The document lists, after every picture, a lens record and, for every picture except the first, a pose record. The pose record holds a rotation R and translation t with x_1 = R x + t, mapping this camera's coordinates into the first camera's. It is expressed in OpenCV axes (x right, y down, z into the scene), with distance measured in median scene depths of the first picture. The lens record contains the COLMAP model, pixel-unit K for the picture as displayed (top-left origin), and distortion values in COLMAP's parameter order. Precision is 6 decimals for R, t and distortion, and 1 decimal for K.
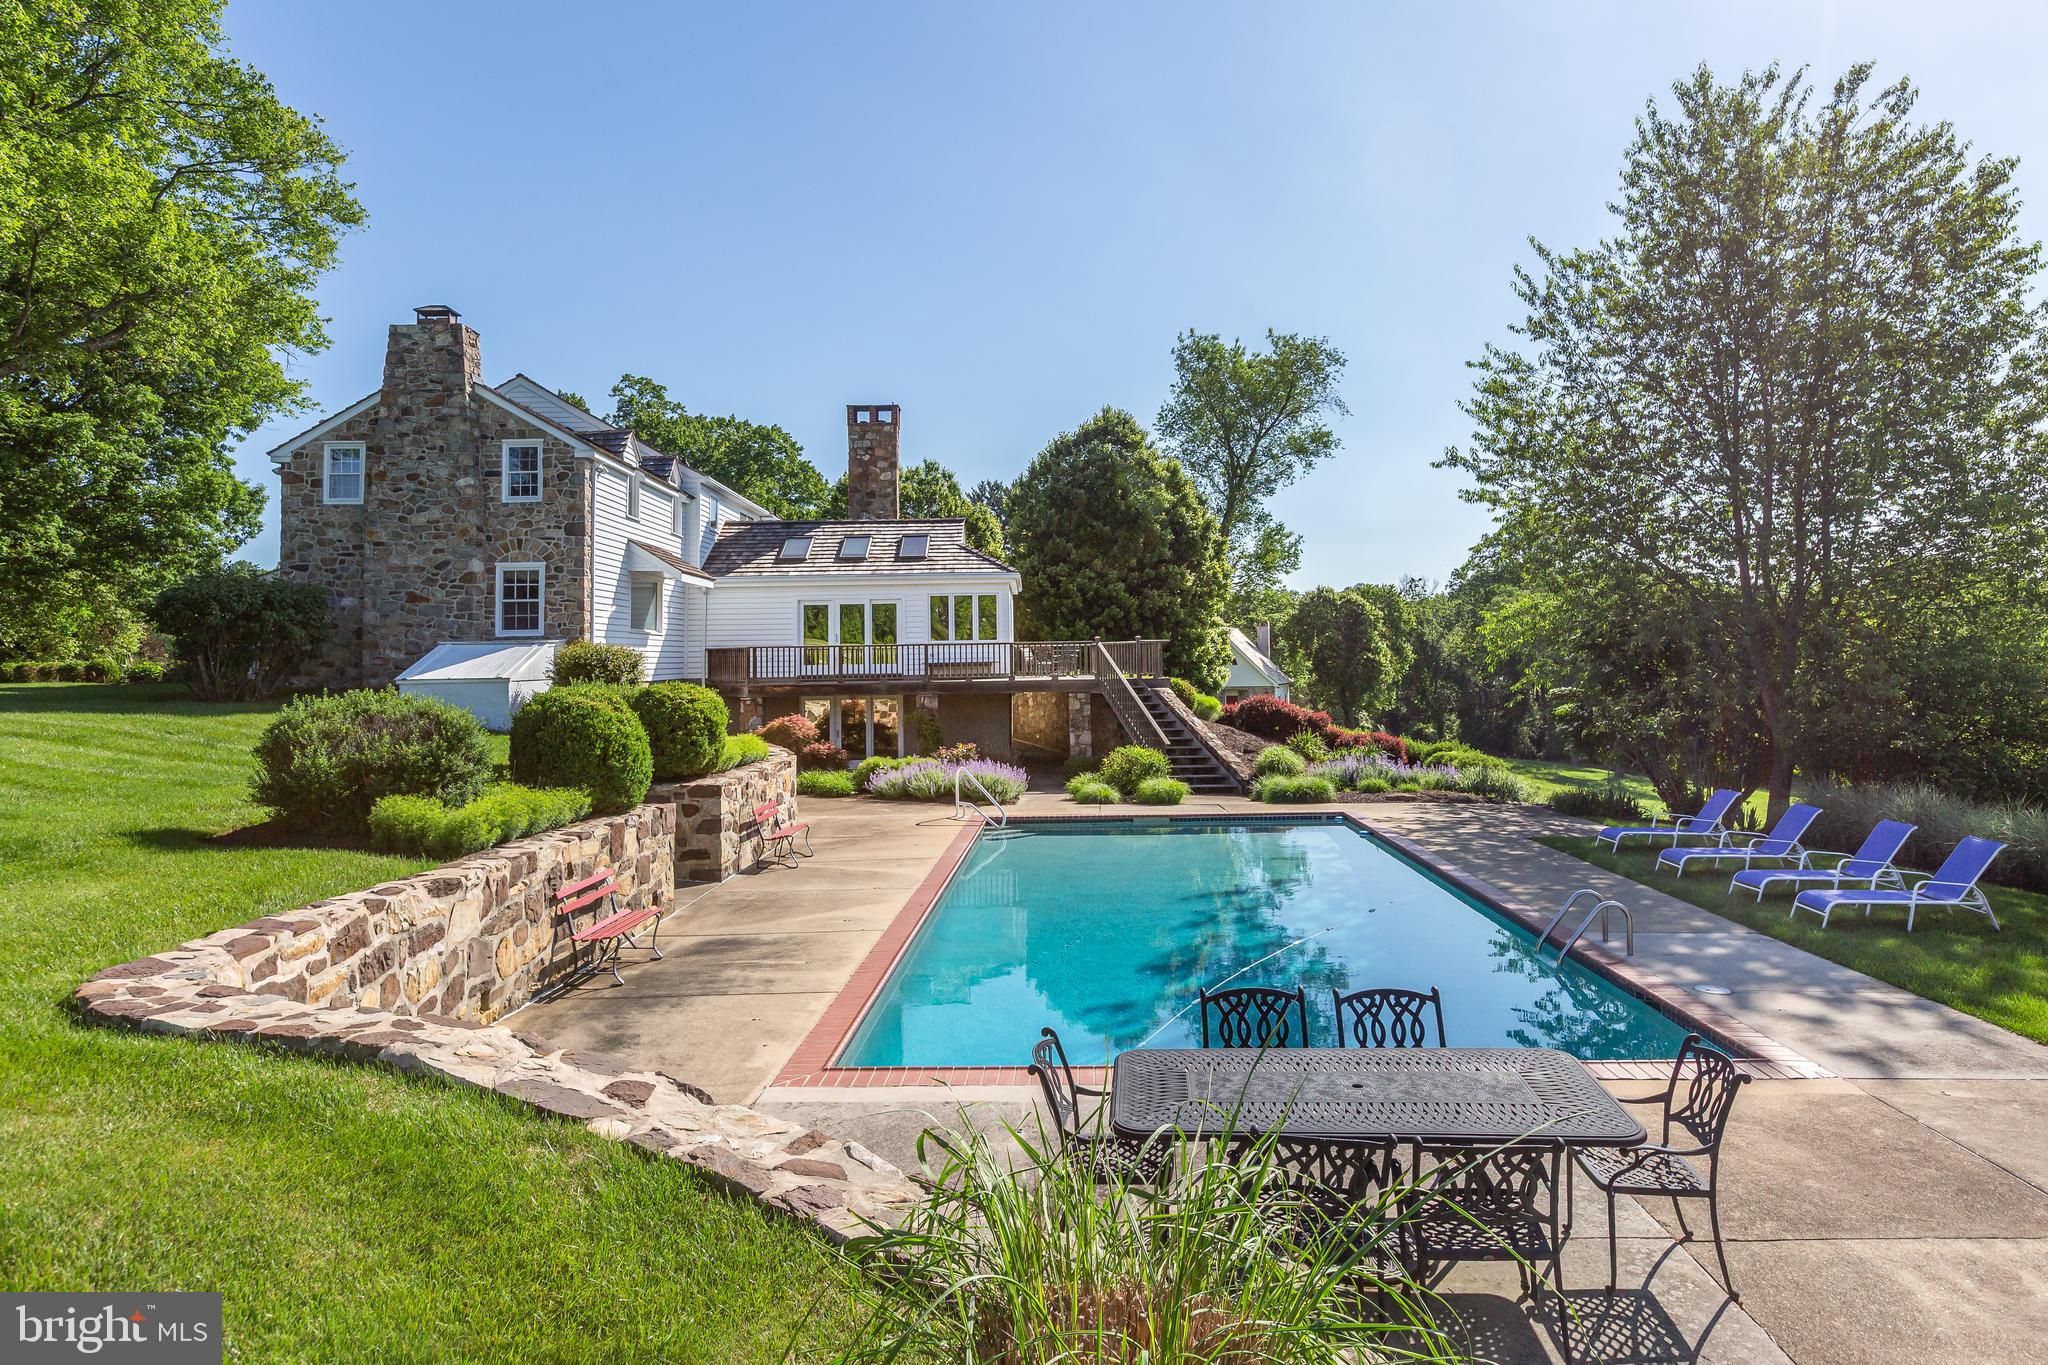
lens RADIAL K [[1089.7, 0, 1003.5], [0, 1089.7, 605.5], [0, 0, 1]] dist [-0.001802, -0.000781]
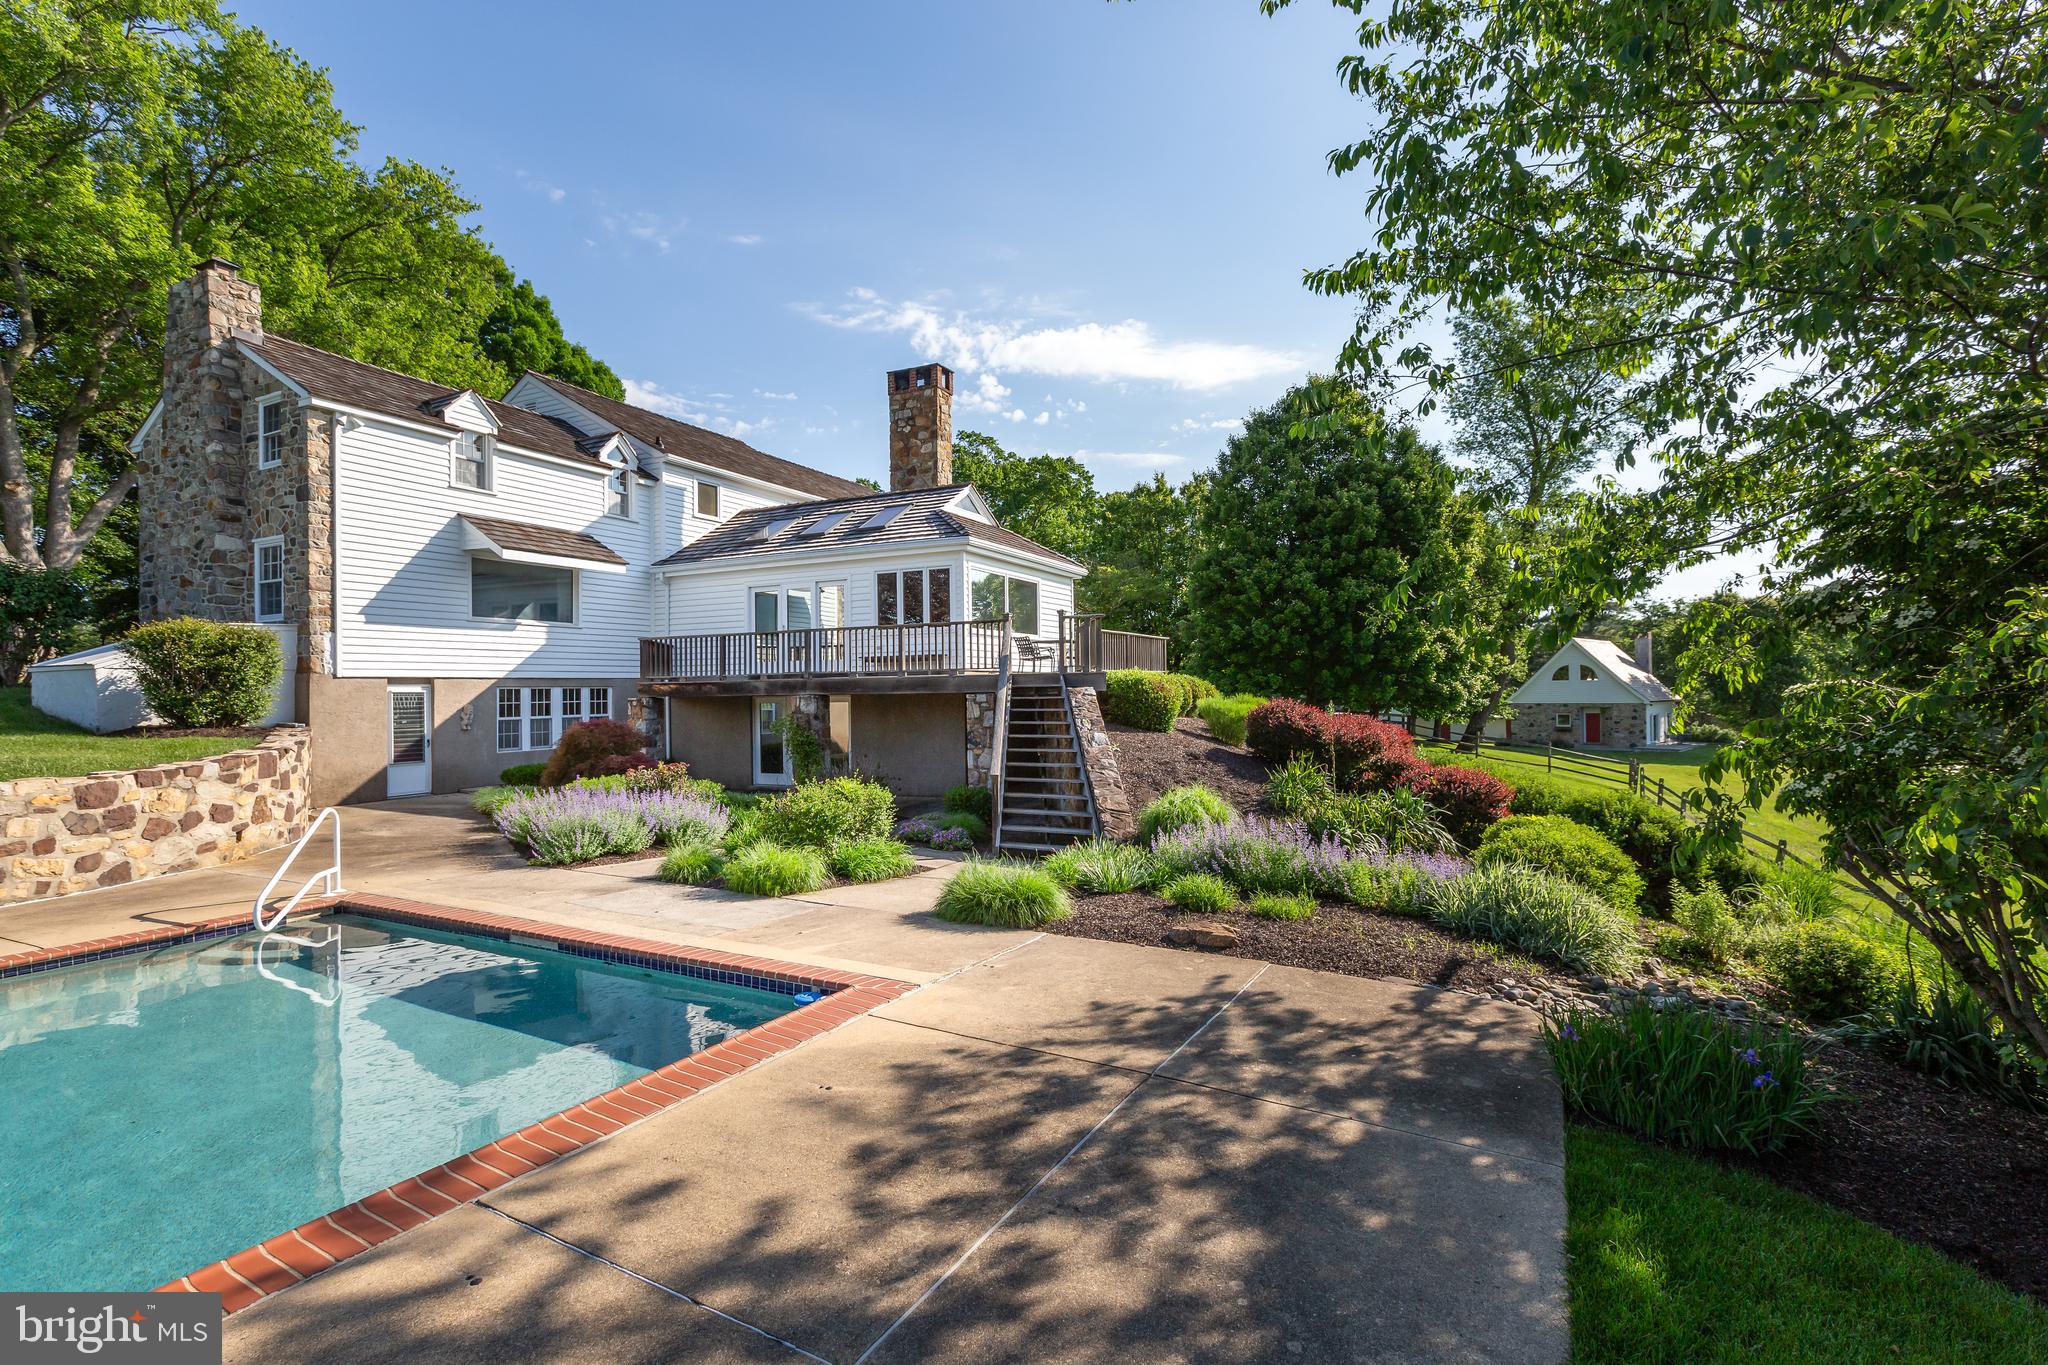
lens RADIAL K [[898.6, 0, 1004.1], [0, 898.6, 674.4], [0, 0, 1]] dist [-0.004224, 0.000836]
pose [[0.909371, -0.004117, -0.415966, 0.385869], [0.021959, 0.999032, 0.038119, 0.055350], [0.415406, -0.043799, 0.908581, 0.585448]]
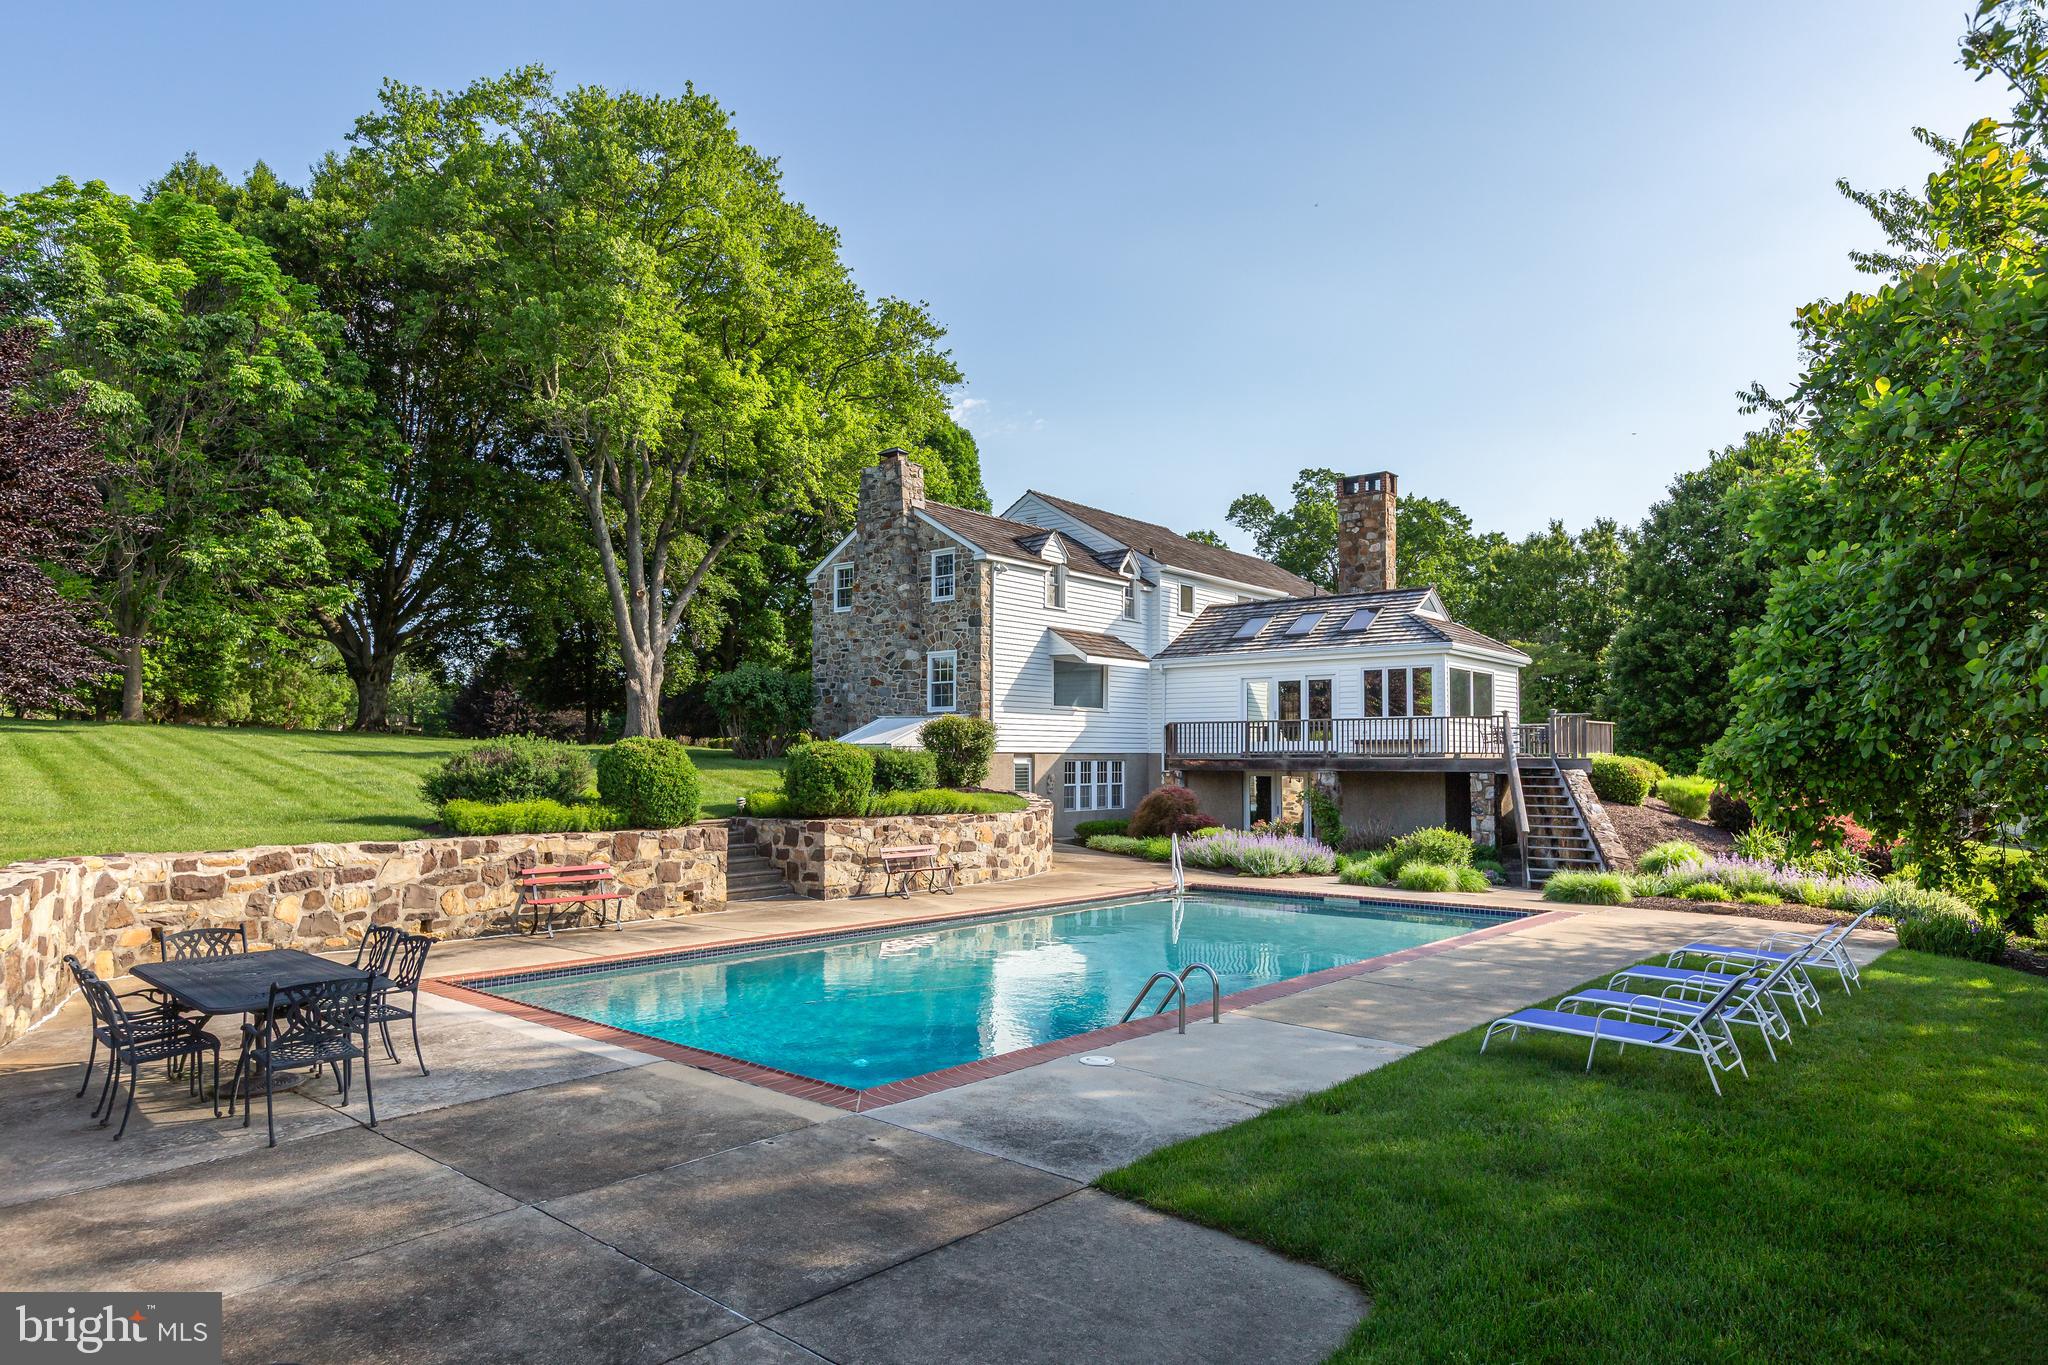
lens RADIAL K [[1117.8, 0, 1091.0], [0, 1117.8, 713.1], [0, 0, 1]] dist [-0.002153, 0.001497]
pose [[0.813211, -0.007527, -0.581920, 0.410572], [0.017065, 0.999795, 0.010915, 0.018597], [0.581719, -0.018807, 0.813173, 0.085148]]
